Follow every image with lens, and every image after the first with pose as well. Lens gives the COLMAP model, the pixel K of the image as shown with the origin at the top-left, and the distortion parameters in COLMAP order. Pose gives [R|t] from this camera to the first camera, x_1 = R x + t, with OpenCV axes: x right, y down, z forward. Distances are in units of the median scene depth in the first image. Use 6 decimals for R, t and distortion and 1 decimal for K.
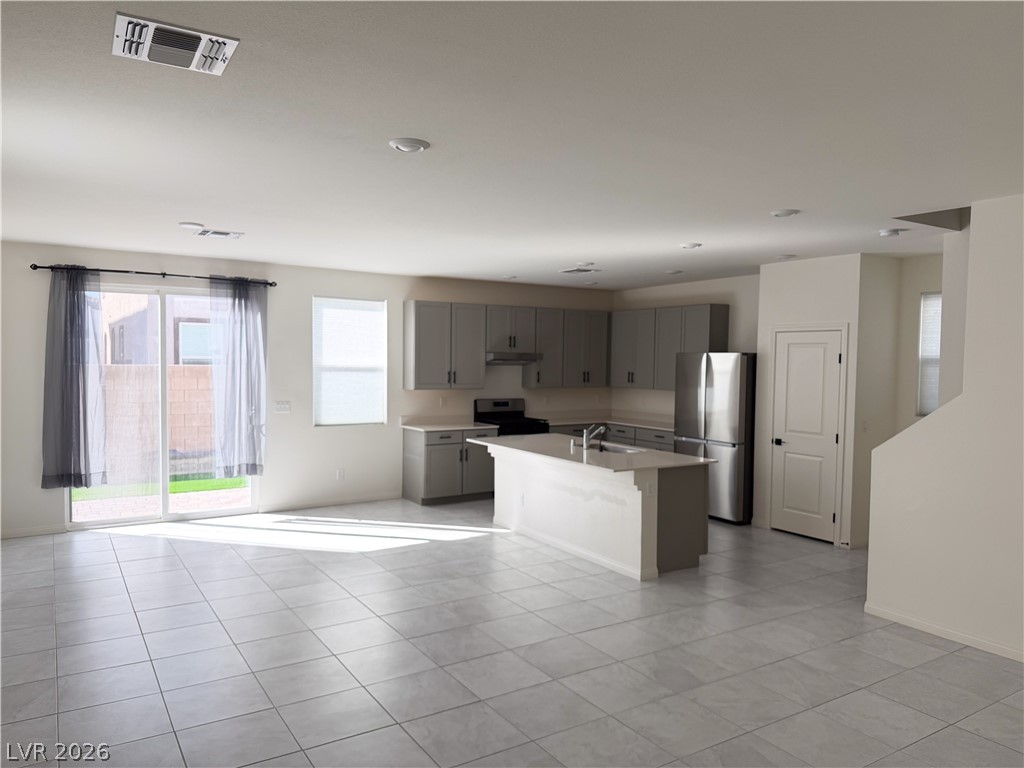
lens RADIAL K [[714.2, 0, 512.0], [0, 714.2, 384.0], [0, 0, 1]] dist [0.005691, -0.001157]
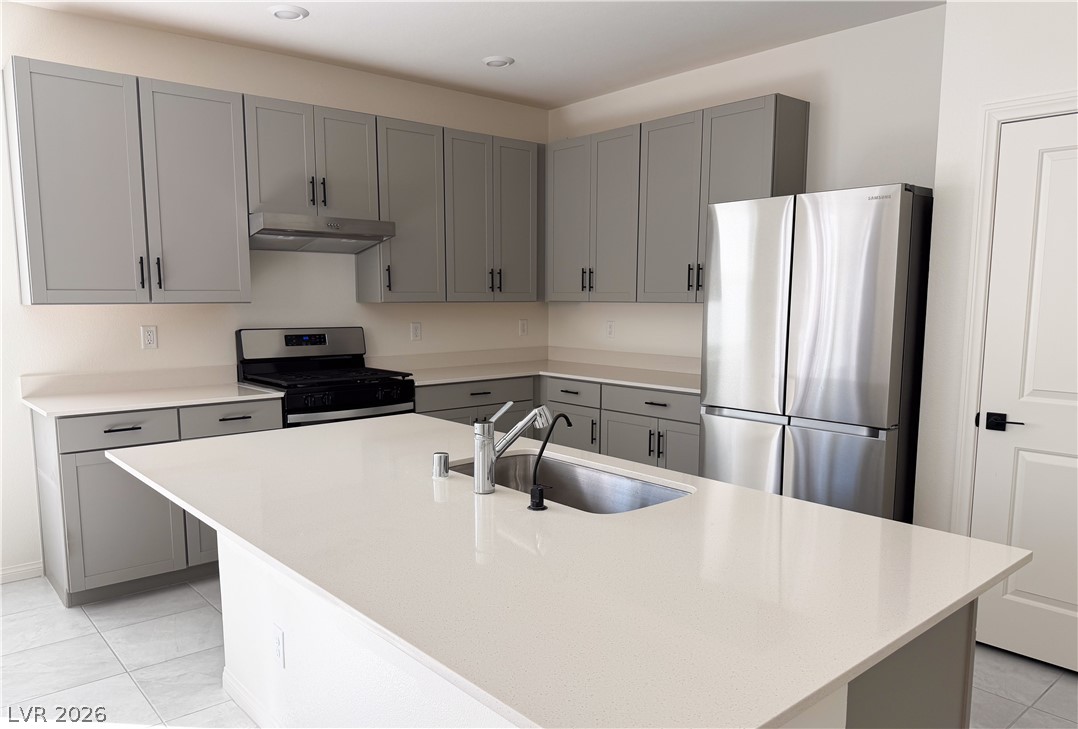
lens RADIAL K [[768.4, 0, 541.9], [0, 768.4, 398.0], [0, 0, 1]] dist [0.158388, -0.311936]
pose [[0.988869, -0.031473, 0.145420, 0.062456], [0.016904, 0.994808, 0.100361, 0.019277], [-0.147823, -0.096785, 0.984267, 0.527199]]
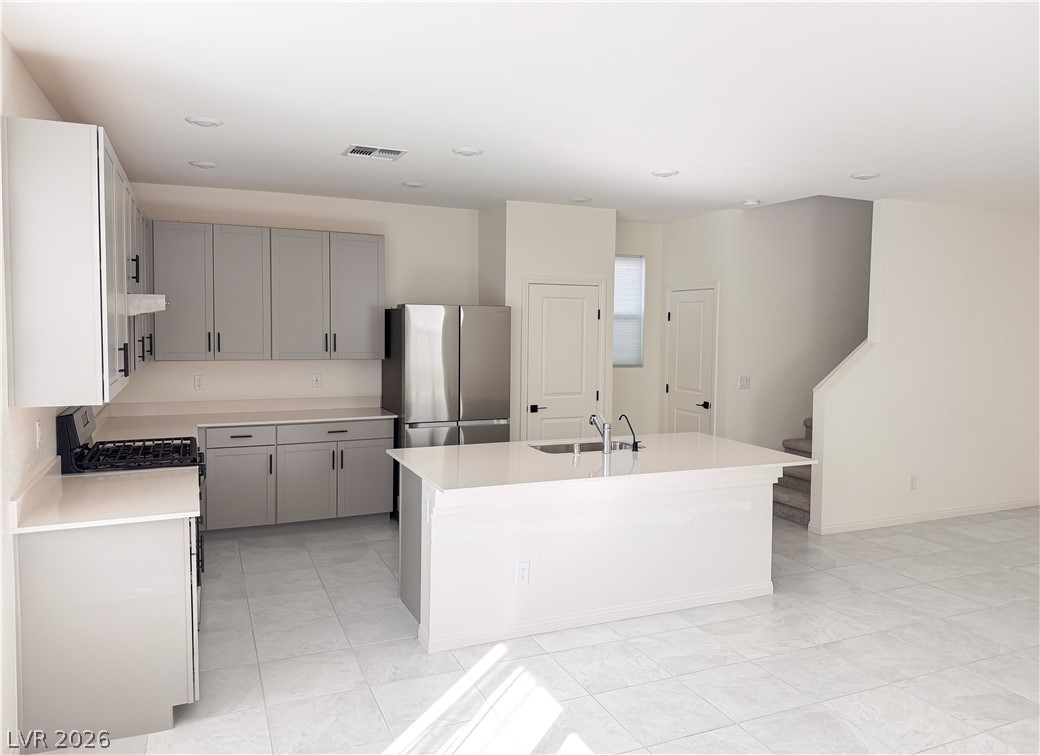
lens RADIAL K [[725.0, 0, 549.9], [0, 725.0, 351.1], [0, 0, 1]] dist [0.120631, -0.136216]
pose [[0.144415, -0.048405, 0.988333, -0.422502], [0.024155, 0.998678, 0.045382, -0.025057], [-0.989222, 0.017319, 0.145393, 0.712292]]
